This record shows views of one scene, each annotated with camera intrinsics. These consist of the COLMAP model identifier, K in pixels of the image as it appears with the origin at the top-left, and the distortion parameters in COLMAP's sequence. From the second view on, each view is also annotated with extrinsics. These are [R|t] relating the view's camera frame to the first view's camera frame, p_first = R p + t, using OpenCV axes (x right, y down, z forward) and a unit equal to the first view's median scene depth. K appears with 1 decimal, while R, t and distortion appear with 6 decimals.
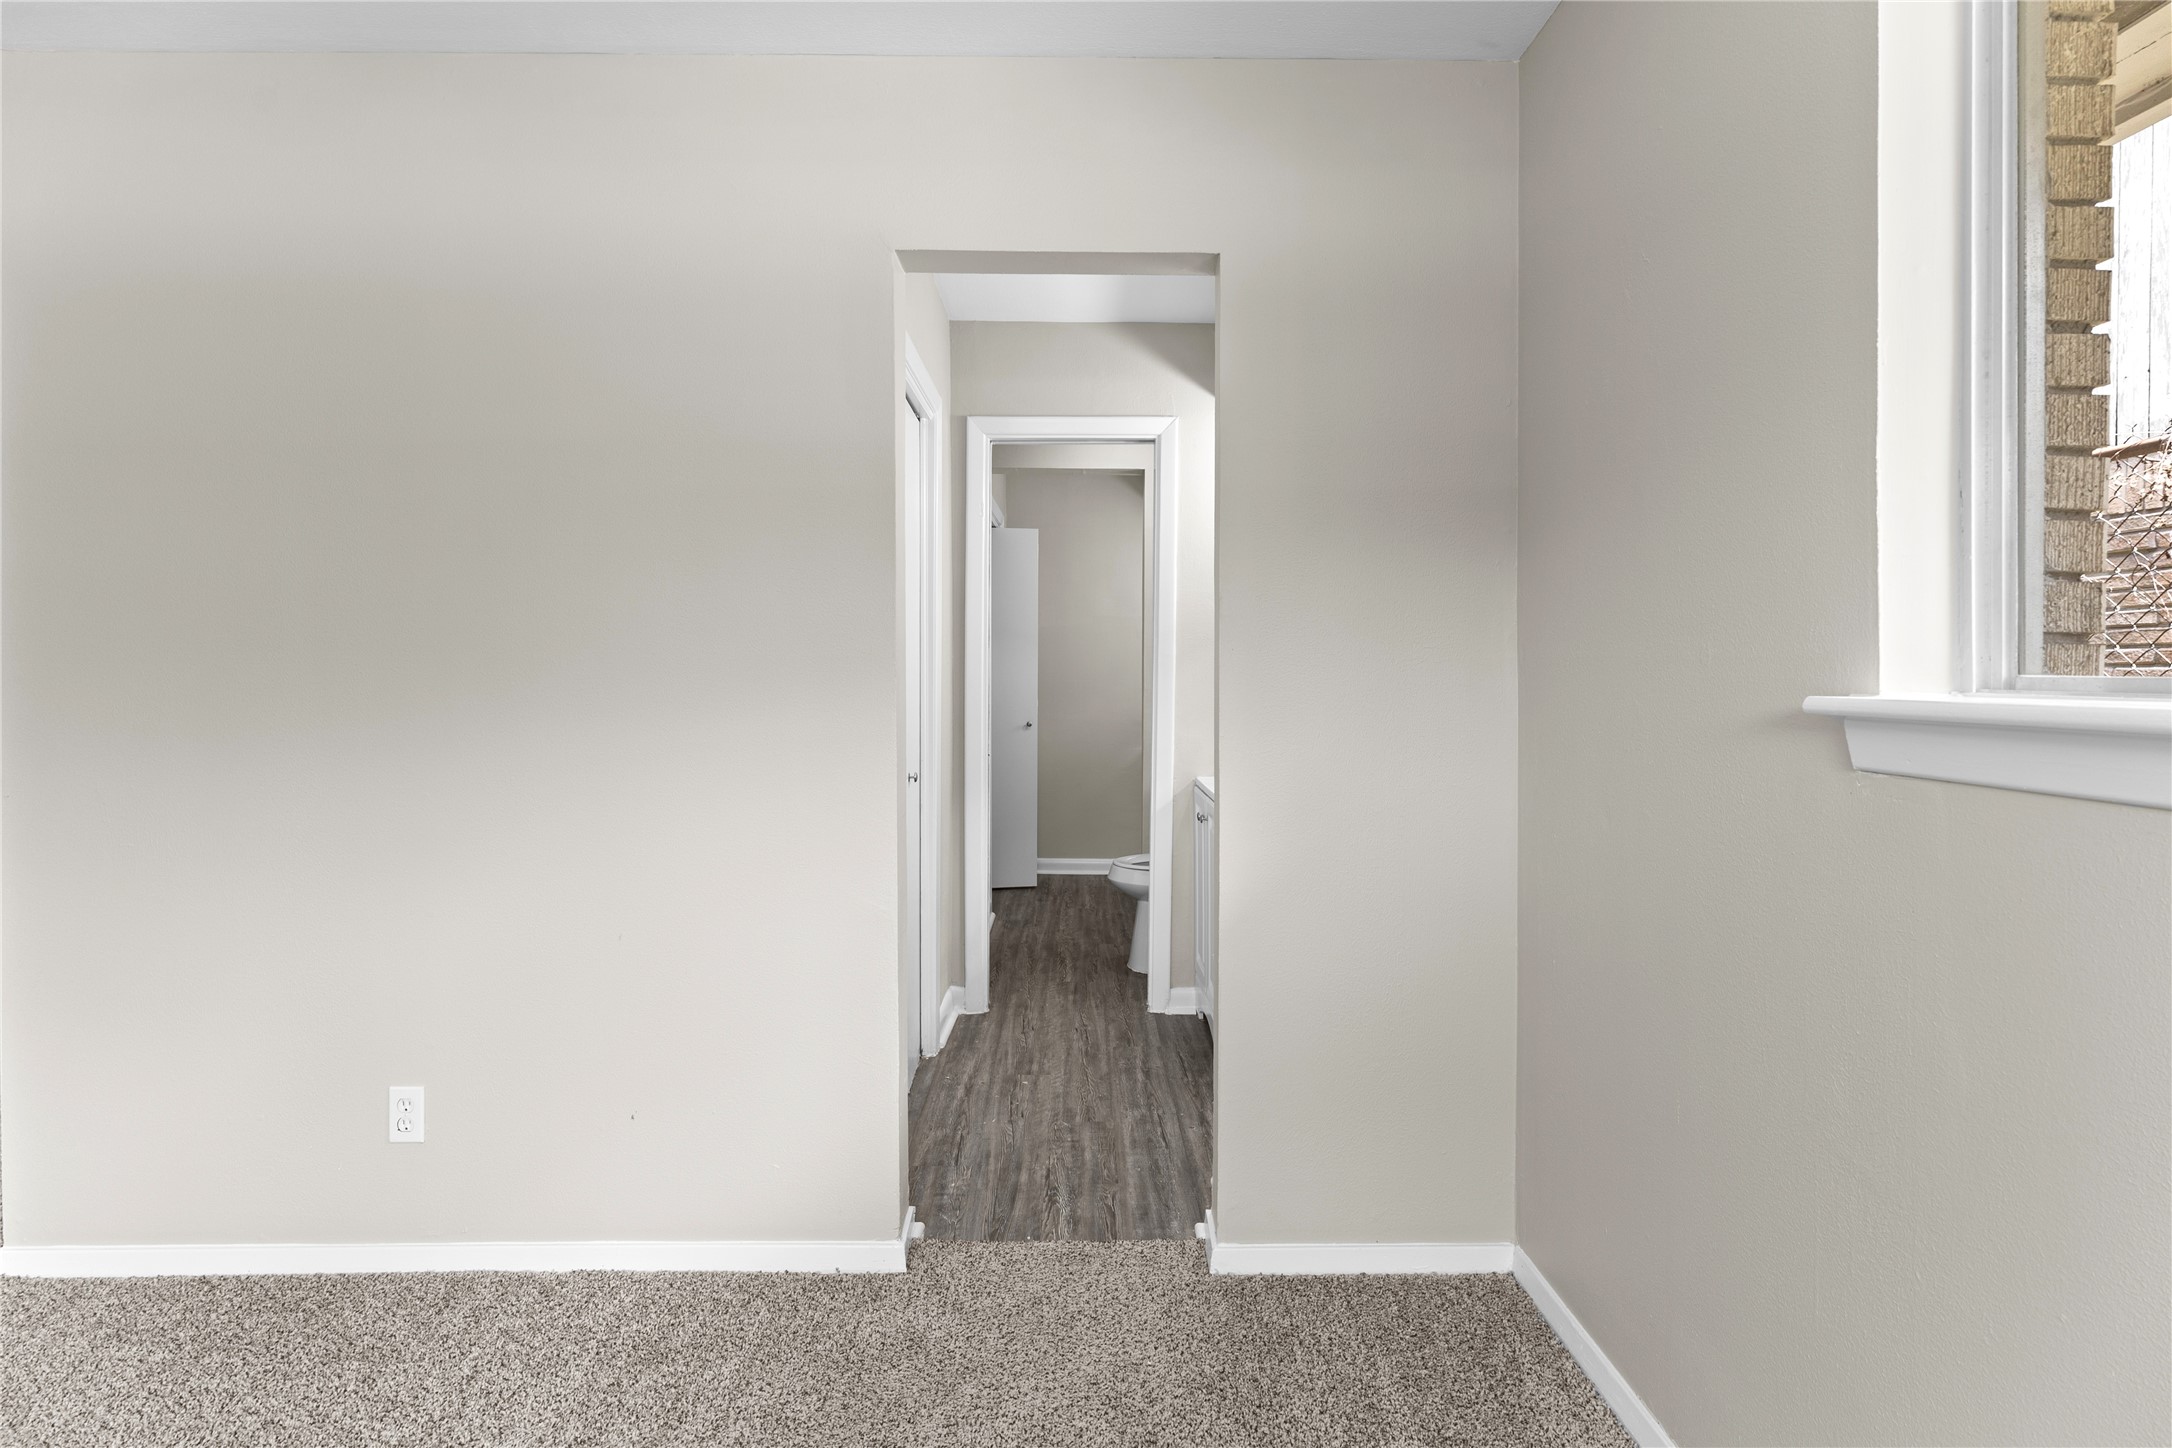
lens RADIAL K [[1039.8, 0, 1092.5], [0, 1039.8, 665.0], [0, 0, 1]] dist [-0.001662, -0.001474]
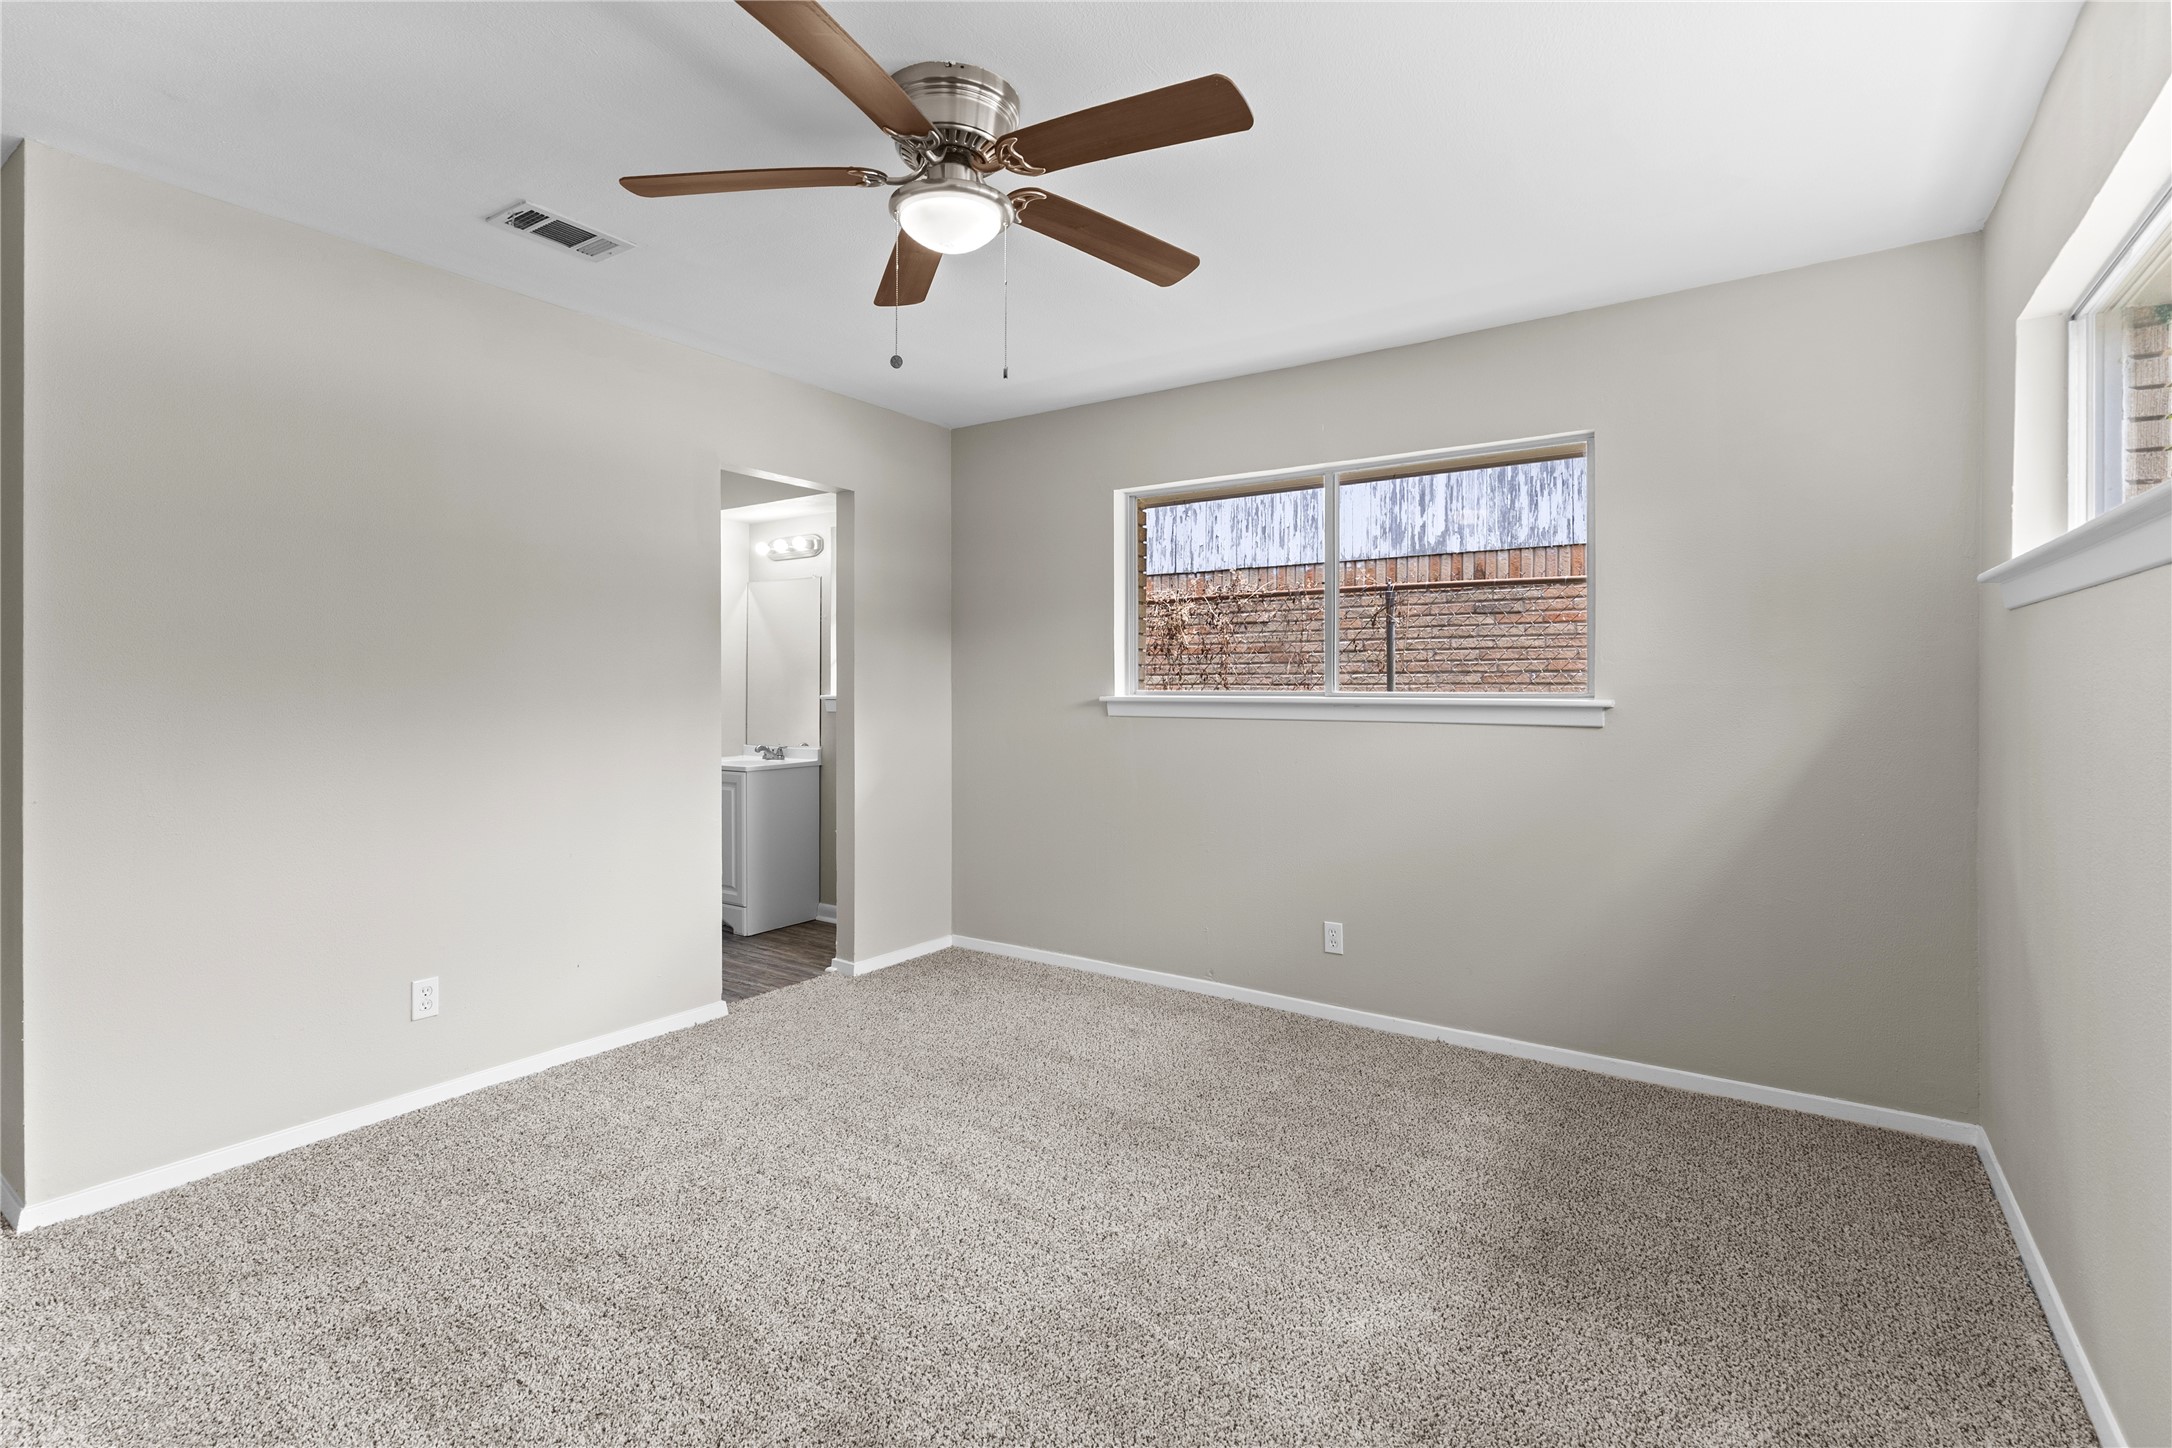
lens RADIAL K [[1039.8, 0, 1092.5], [0, 1039.8, 665.0], [0, 0, 1]] dist [-0.001662, -0.001474]
pose [[0.571400, 0.016439, 0.820507, -1.344417], [0.001852, 0.999771, -0.021321, -0.000276], [-0.820670, 0.013703, 0.571239, -0.608475]]
